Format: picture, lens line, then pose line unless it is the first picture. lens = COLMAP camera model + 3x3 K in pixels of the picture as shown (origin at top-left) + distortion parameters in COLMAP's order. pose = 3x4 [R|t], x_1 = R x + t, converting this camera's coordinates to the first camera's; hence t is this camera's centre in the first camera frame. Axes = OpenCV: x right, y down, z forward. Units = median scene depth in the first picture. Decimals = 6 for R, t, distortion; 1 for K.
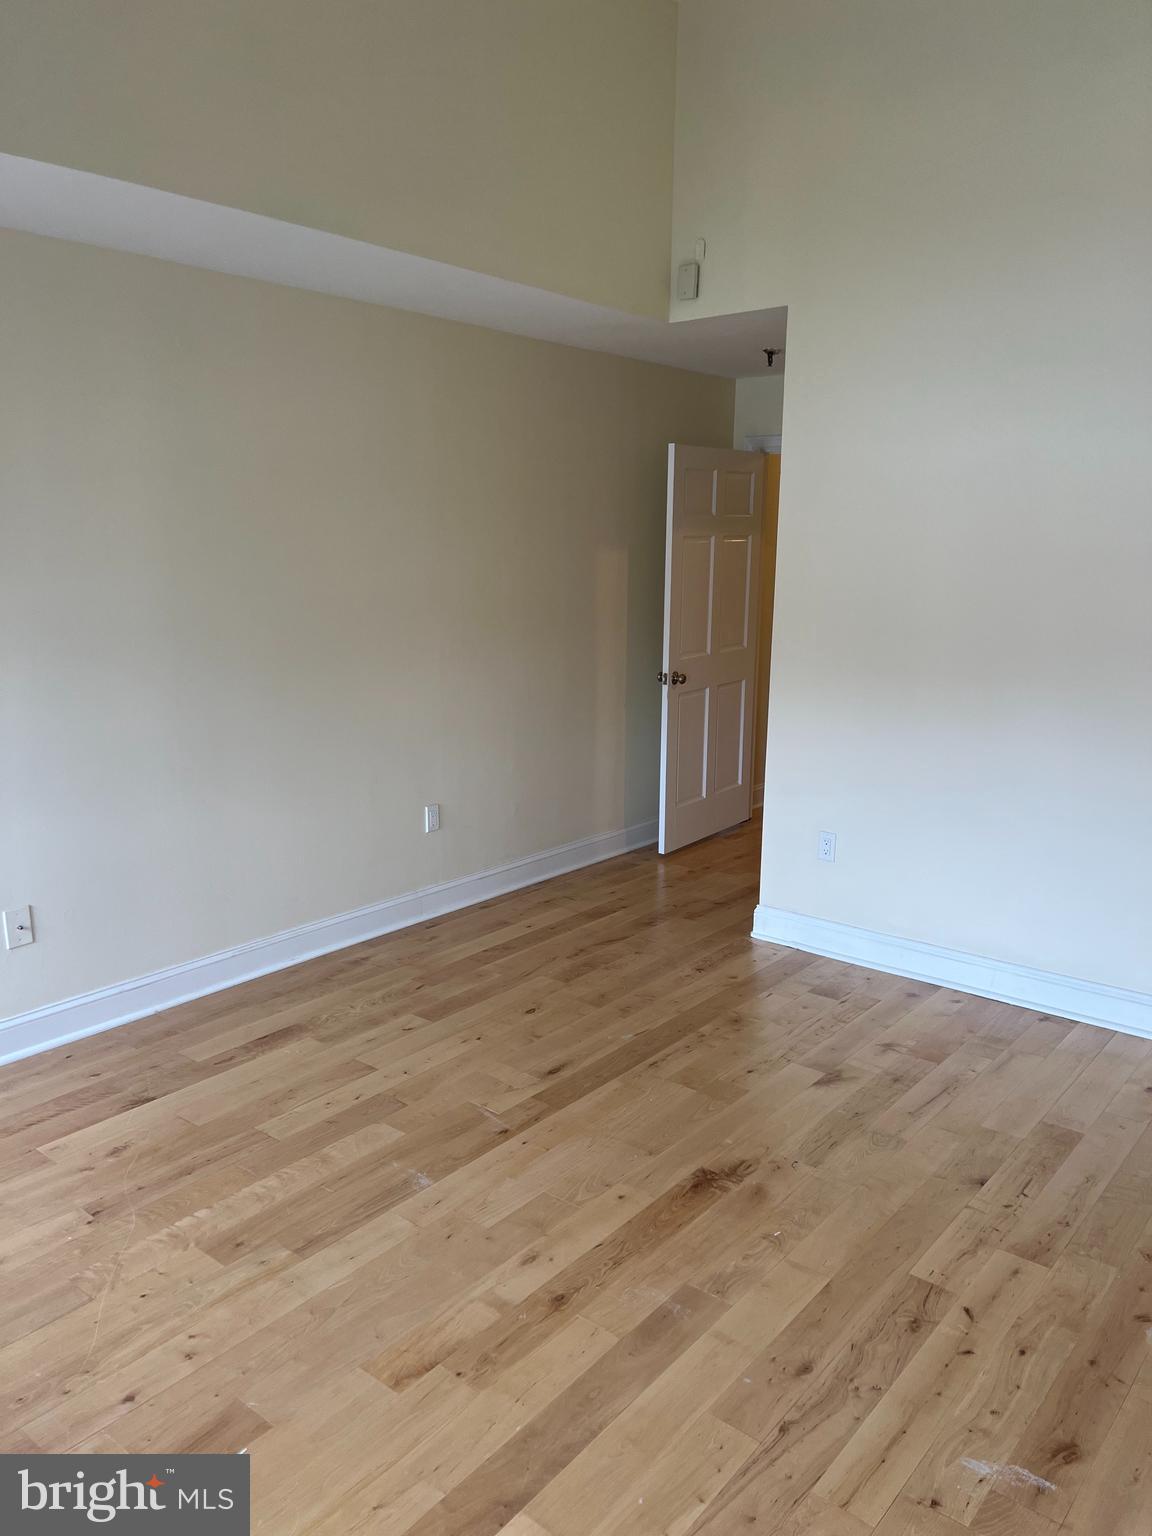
lens RADIAL K [[1157.1, 0, 587.0], [0, 1157.1, 770.5], [0, 0, 1]] dist [0.049743, -0.066849]
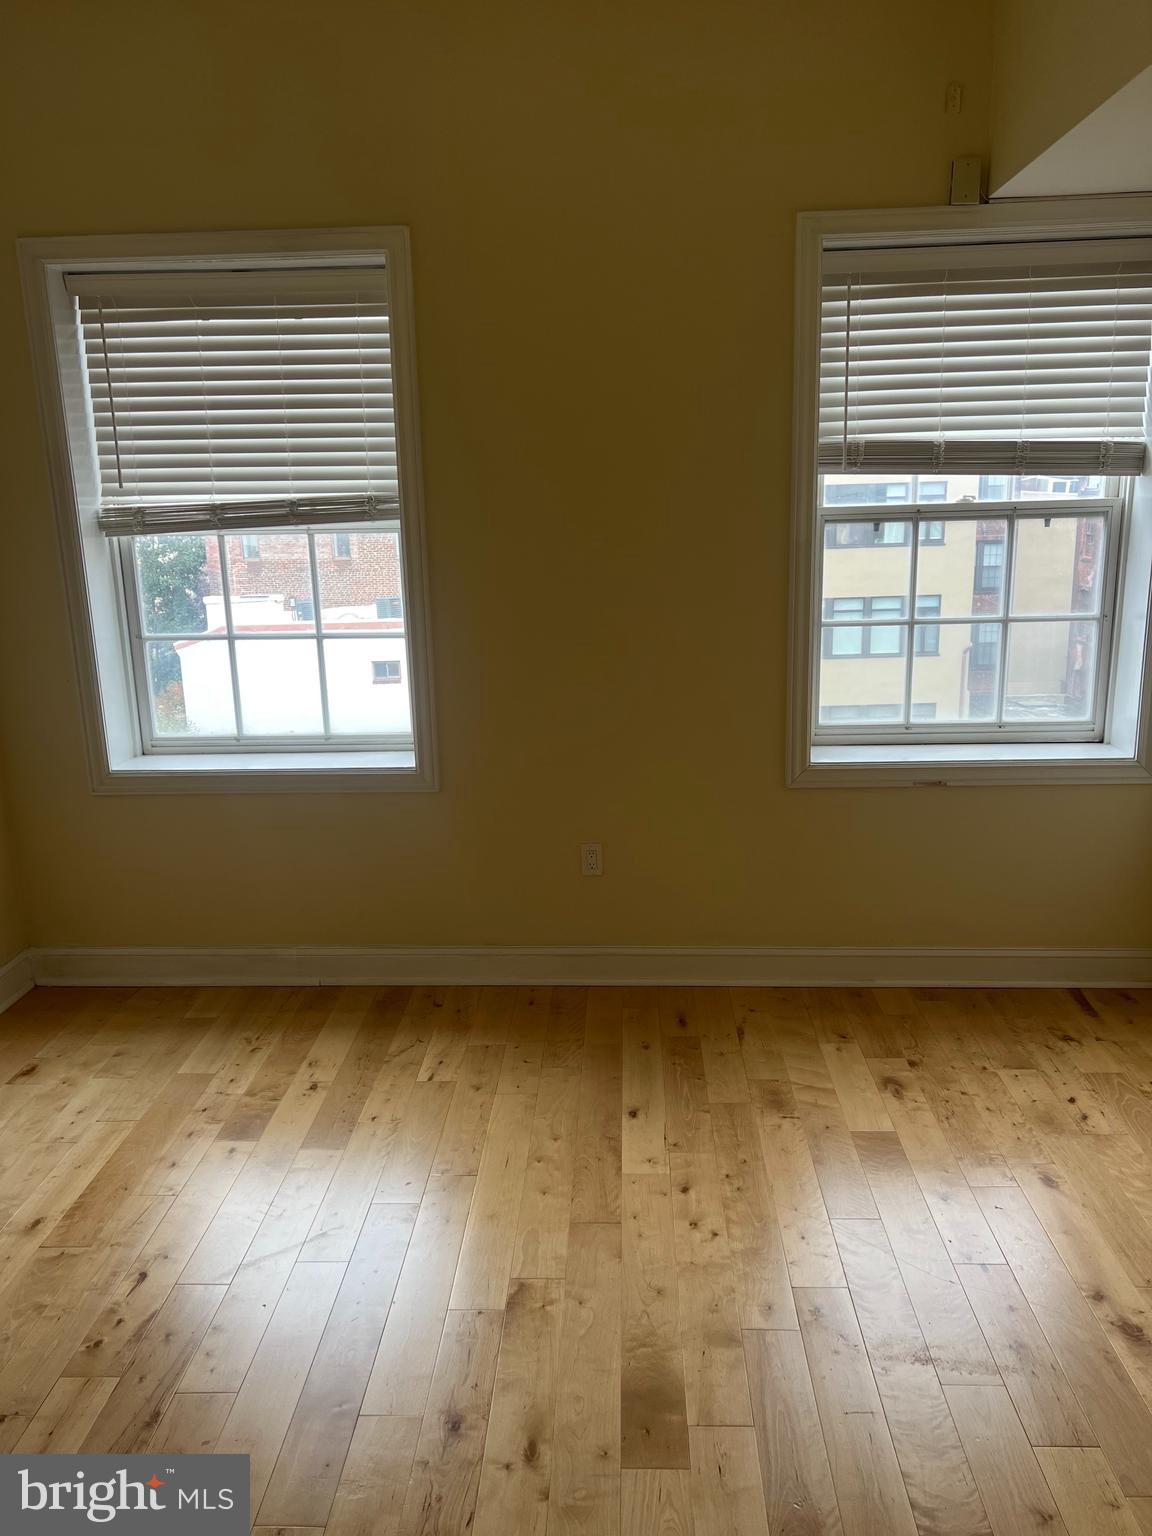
lens RADIAL K [[1157.1, 0, 584.6], [0, 1157.1, 773.5], [0, 0, 1]] dist [0.049743, -0.066849]
pose [[-0.796393, 0.144339, -0.587303, 0.225726], [-0.110439, 0.920065, 0.375878, -0.209049], [0.594611, 0.364208, -0.716792, 1.022118]]
